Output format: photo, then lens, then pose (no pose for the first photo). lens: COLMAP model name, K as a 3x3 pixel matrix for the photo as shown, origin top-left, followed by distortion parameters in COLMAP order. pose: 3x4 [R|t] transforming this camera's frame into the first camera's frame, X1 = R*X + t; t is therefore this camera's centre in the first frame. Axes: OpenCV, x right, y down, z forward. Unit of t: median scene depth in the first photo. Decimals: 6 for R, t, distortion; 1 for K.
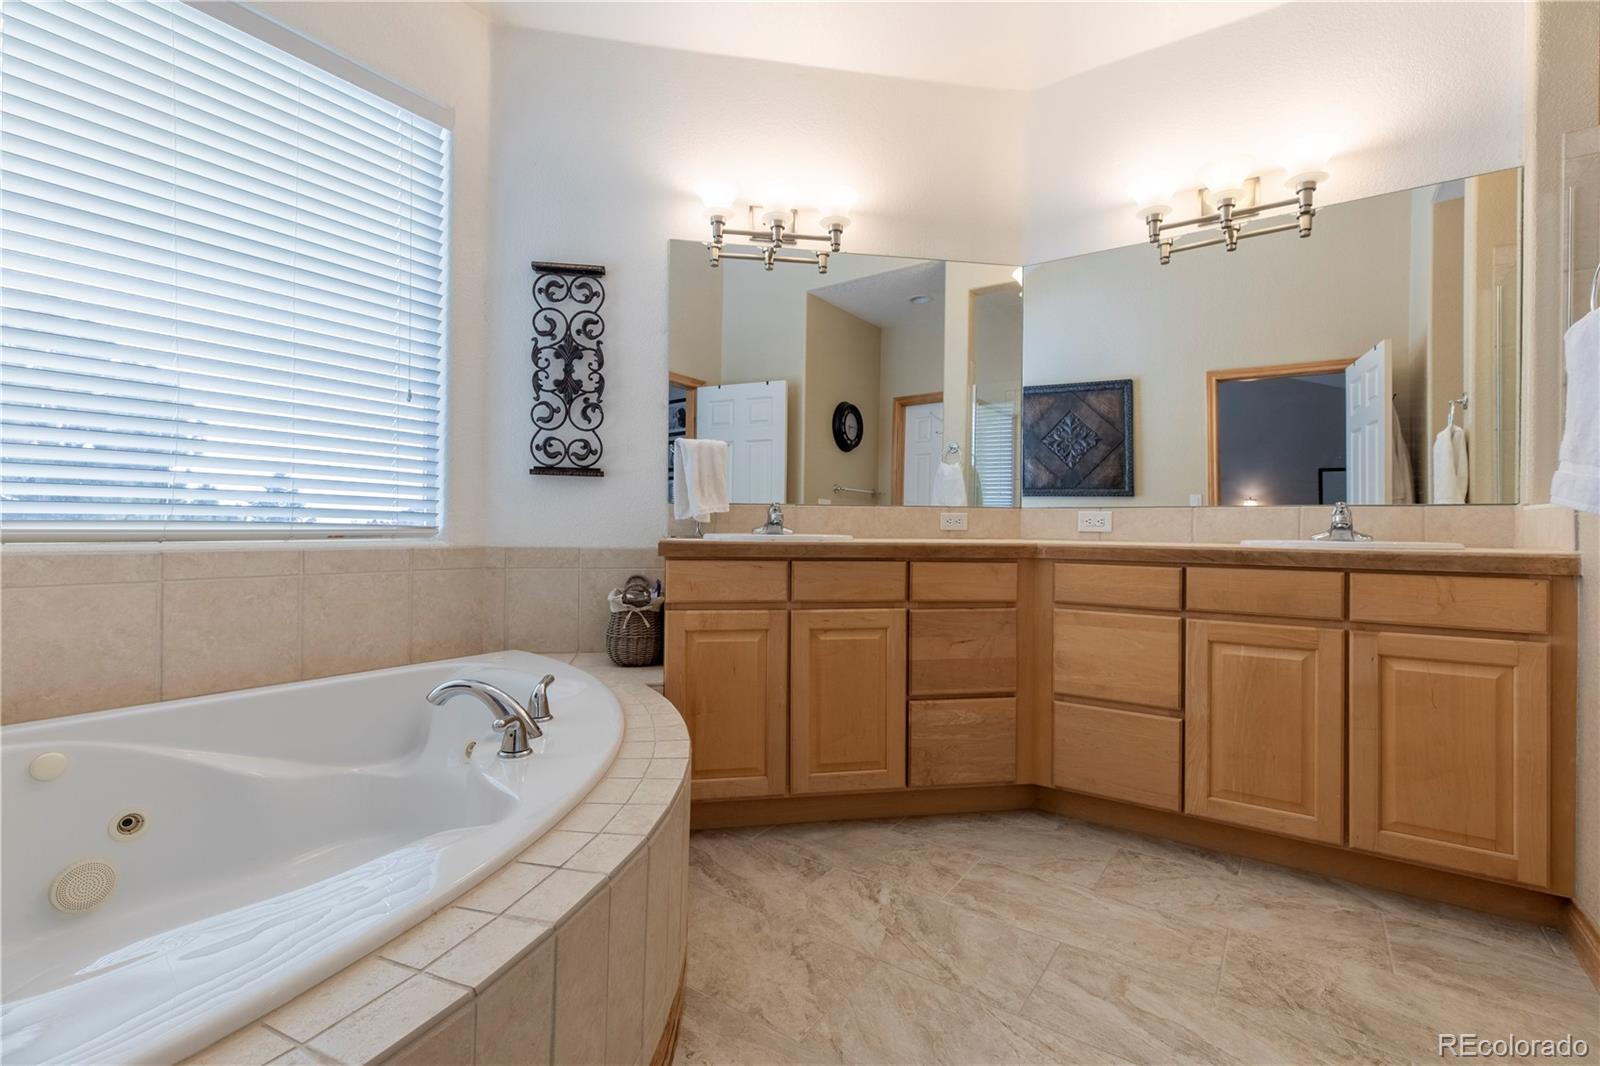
lens RADIAL K [[726.4, 0, 804.1], [0, 726.4, 529.1], [0, 0, 1]] dist [0.003589, 0.000302]
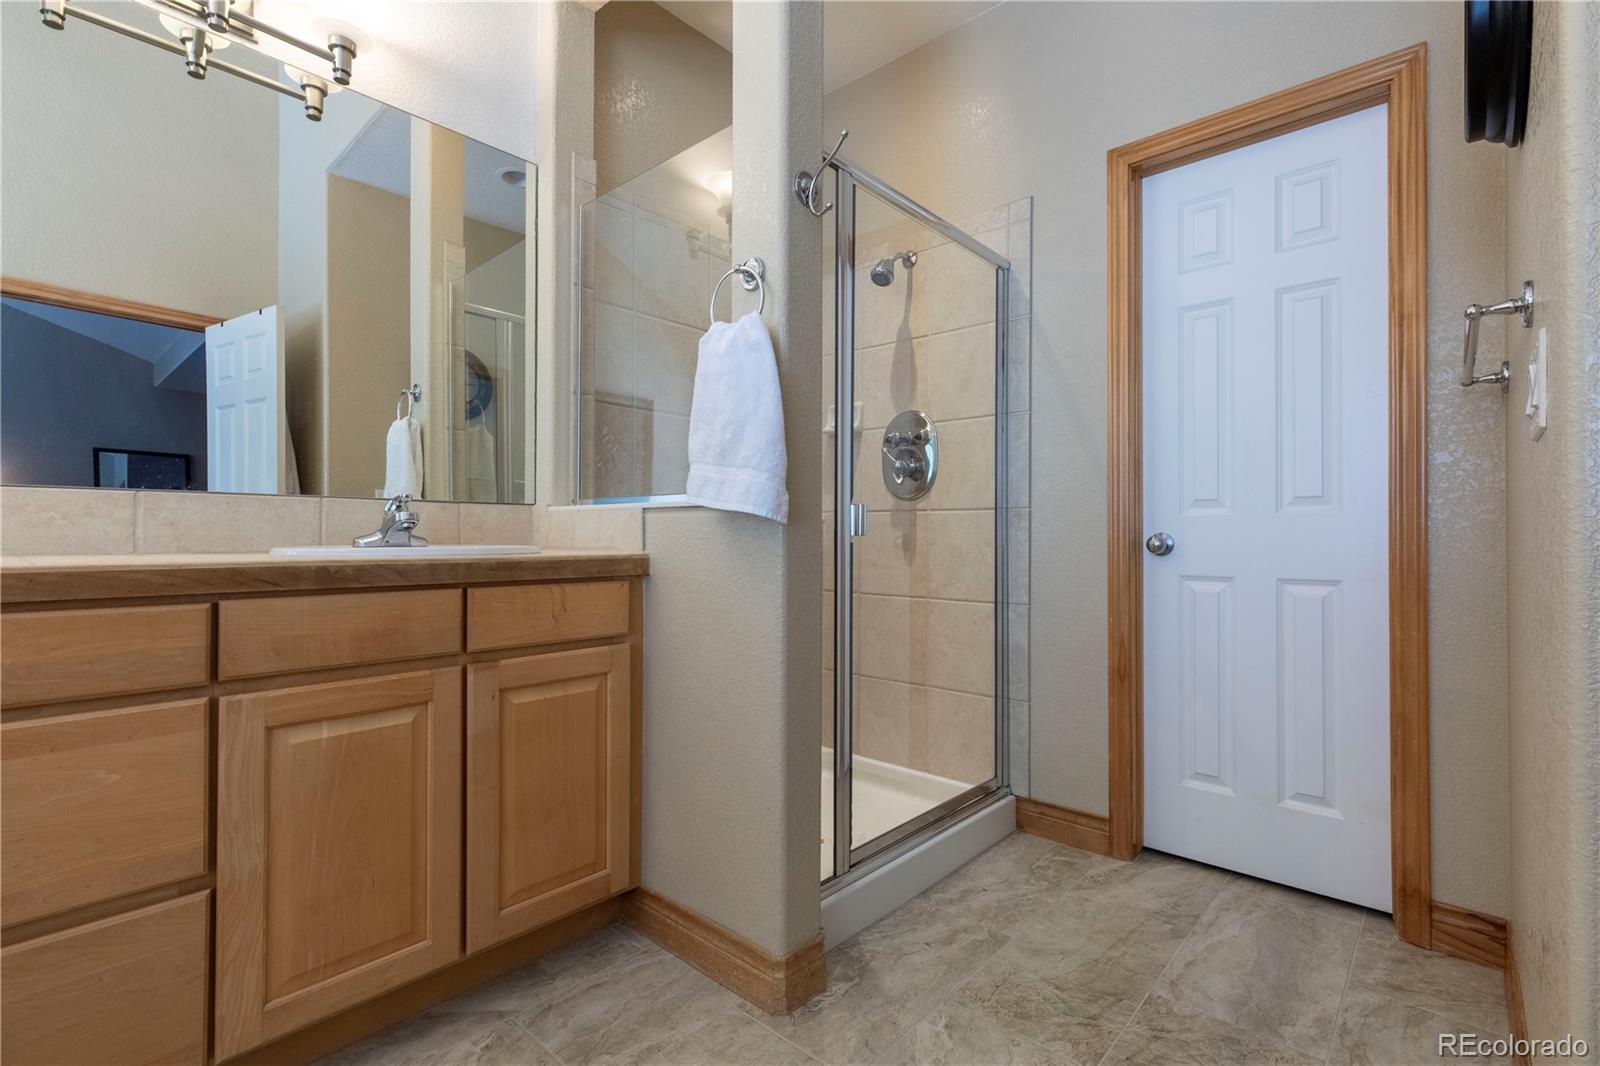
lens RADIAL K [[726.4, 0, 806.5], [0, 726.4, 524.2], [0, 0, 1]] dist [0.003589, 0.000302]
pose [[0.102374, 0.003991, 0.994738, 0.038190], [-0.003520, 0.999987, -0.003650, -0.004612], [-0.994740, -0.003128, 0.102387, 0.556820]]
